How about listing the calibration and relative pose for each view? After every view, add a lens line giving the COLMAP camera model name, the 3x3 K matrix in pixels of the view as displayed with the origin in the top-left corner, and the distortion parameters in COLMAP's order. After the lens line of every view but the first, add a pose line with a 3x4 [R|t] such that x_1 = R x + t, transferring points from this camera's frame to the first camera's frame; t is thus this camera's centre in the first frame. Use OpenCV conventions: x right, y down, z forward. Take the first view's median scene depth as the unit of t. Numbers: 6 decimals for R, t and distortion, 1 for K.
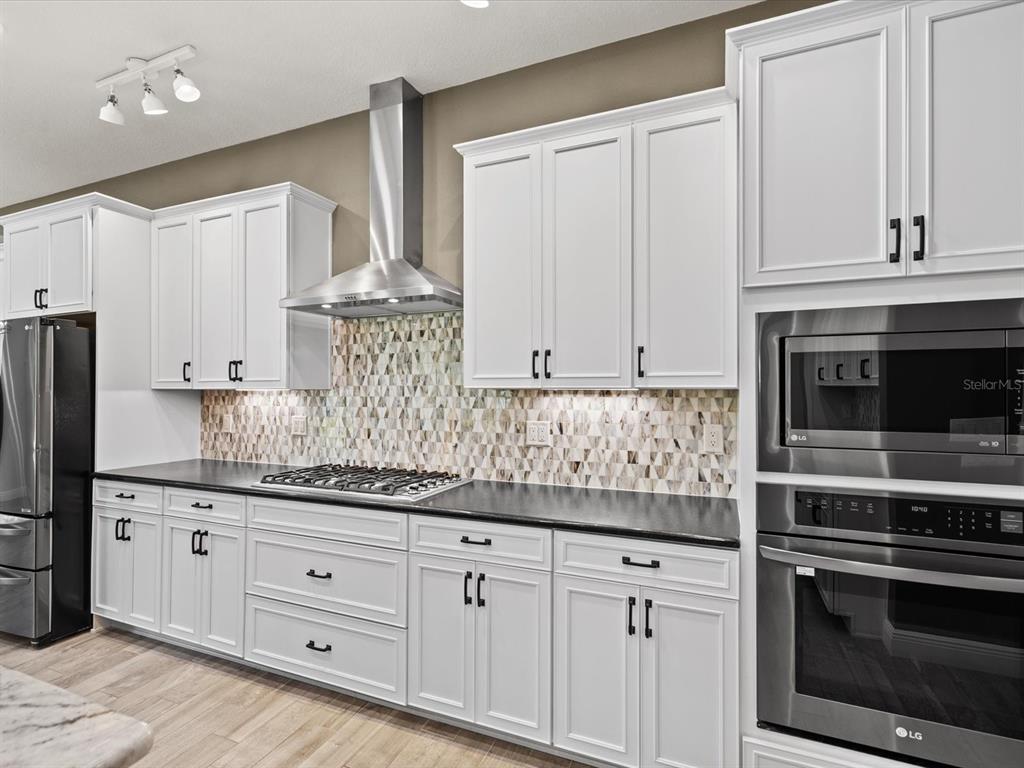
lens RADIAL K [[500.4, 0, 507.1], [0, 500.4, 386.7], [0, 0, 1]] dist [-0.000691, 0.000517]
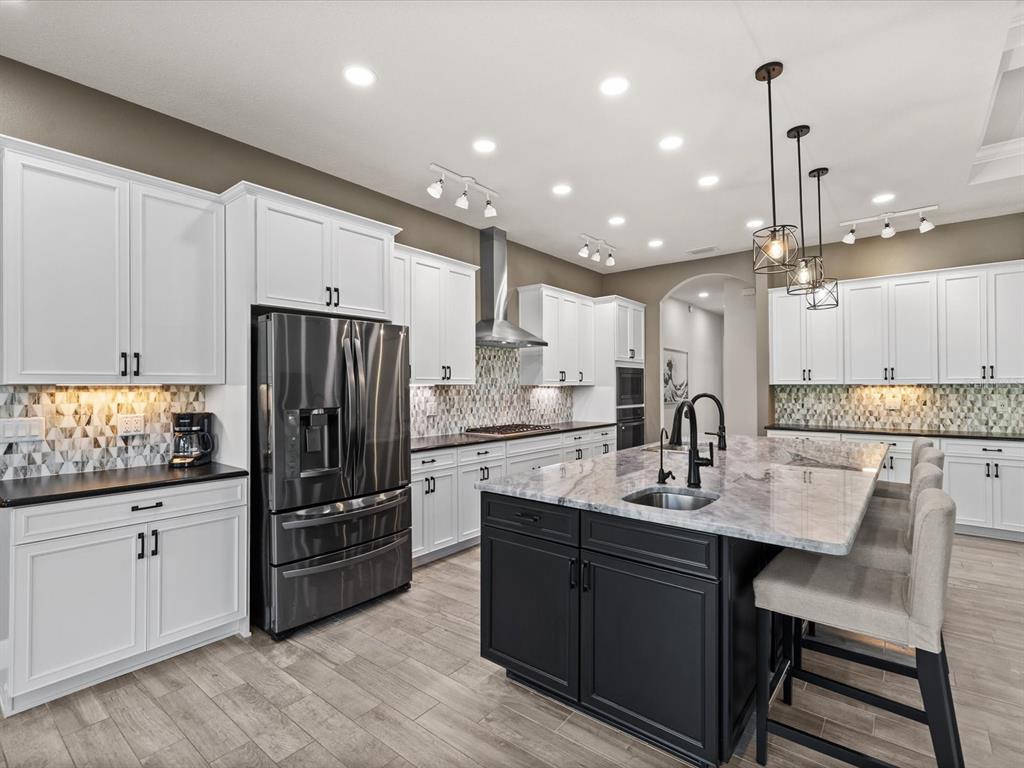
lens RADIAL K [[500.4, 0, 507.1], [0, 500.4, 386.7], [0, 0, 1]] dist [-0.000691, 0.000517]
pose [[0.284818, -0.002152, 0.958579, -2.138447], [-0.008858, 0.999949, 0.004876, 0.000173], [-0.958541, -0.009880, 0.284785, 0.417395]]
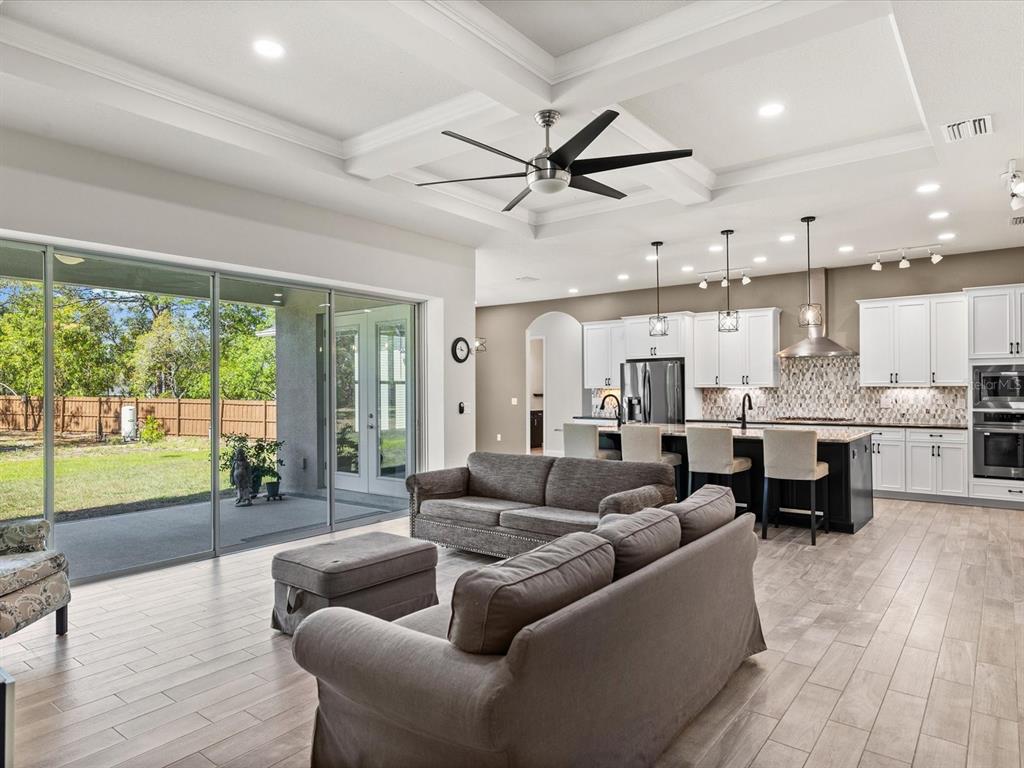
lens RADIAL K [[622.2, 0, 512.5], [0, 622.2, 386.1], [0, 0, 1]] dist [0.000066, -0.000964]
pose [[0.965216, -0.005566, -0.261396, -0.929222], [0.006133, 0.999980, 0.001352, -0.013379], [0.261383, -0.002908, 0.965231, -2.540355]]
